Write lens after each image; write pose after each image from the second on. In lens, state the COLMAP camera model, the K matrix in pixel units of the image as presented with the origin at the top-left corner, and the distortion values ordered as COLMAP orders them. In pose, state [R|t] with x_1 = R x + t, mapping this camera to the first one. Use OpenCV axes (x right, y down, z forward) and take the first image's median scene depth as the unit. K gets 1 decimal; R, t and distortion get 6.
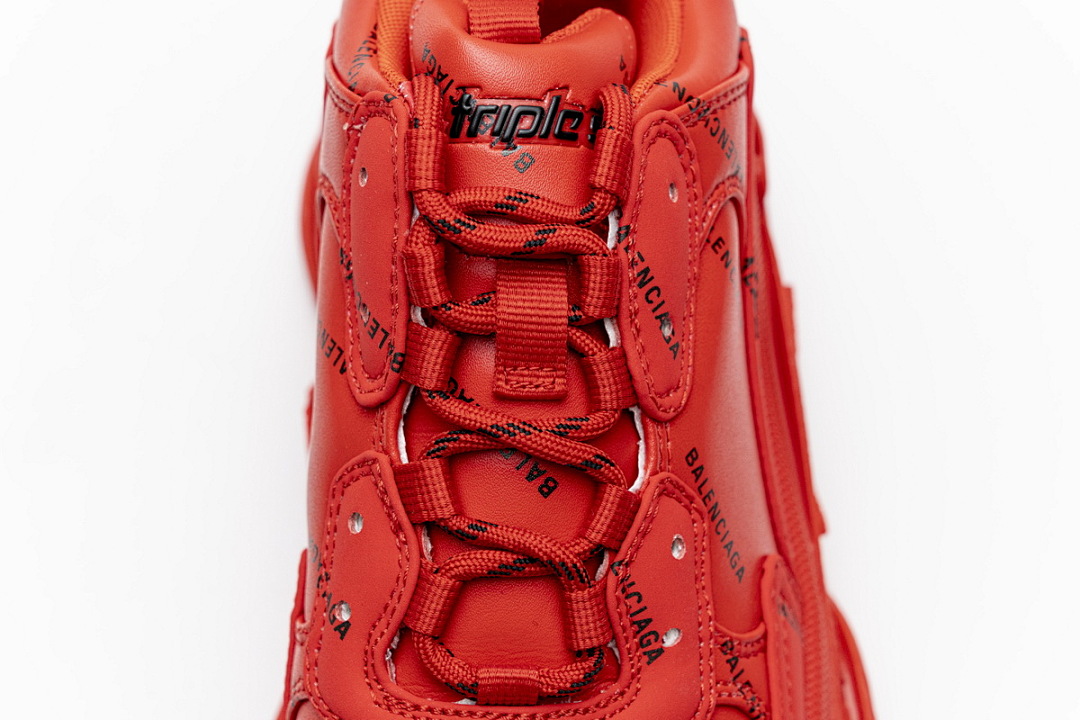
lens RADIAL K [[2097.1, 0, 547.0], [0, 2097.1, 364.0], [0, 0, 1]] dist [-0.140849, 0.000000]
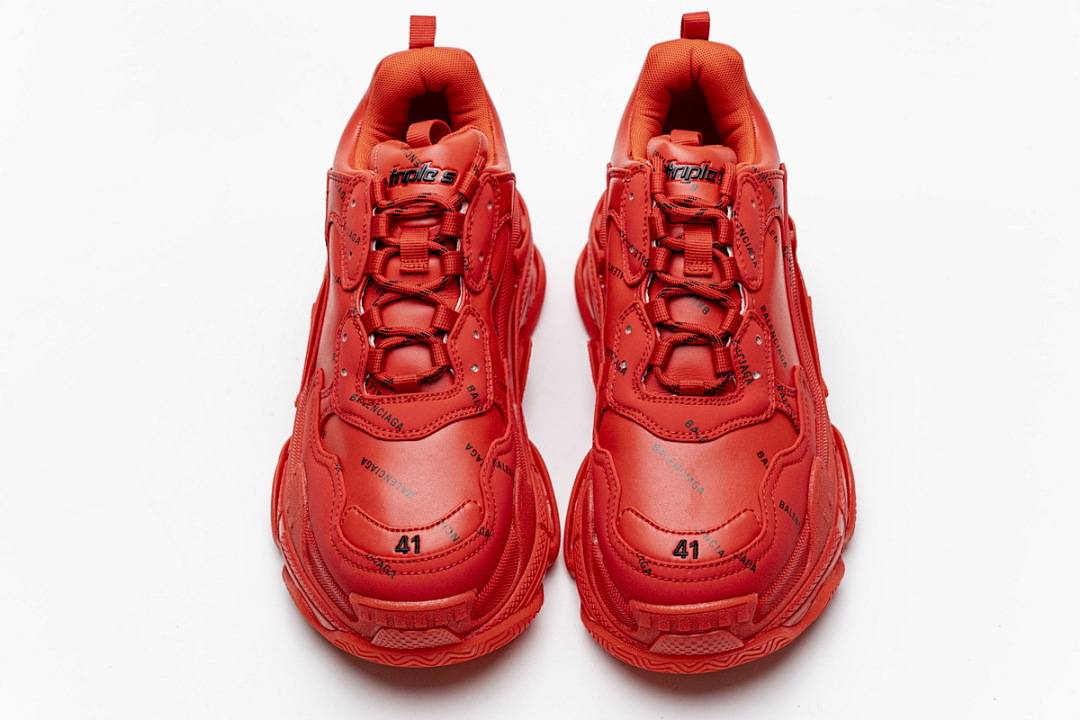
lens RADIAL K [[2097.1, 0, 536.3], [0, 2097.1, 359.2], [0, 0, 1]] dist [-0.140849, 0.000000]
pose [[0.998839, -0.009702, -0.047191, -0.084882], [-0.001205, 0.974173, -0.225801, 0.683671], [0.048163, 0.225596, 0.973030, -1.449449]]
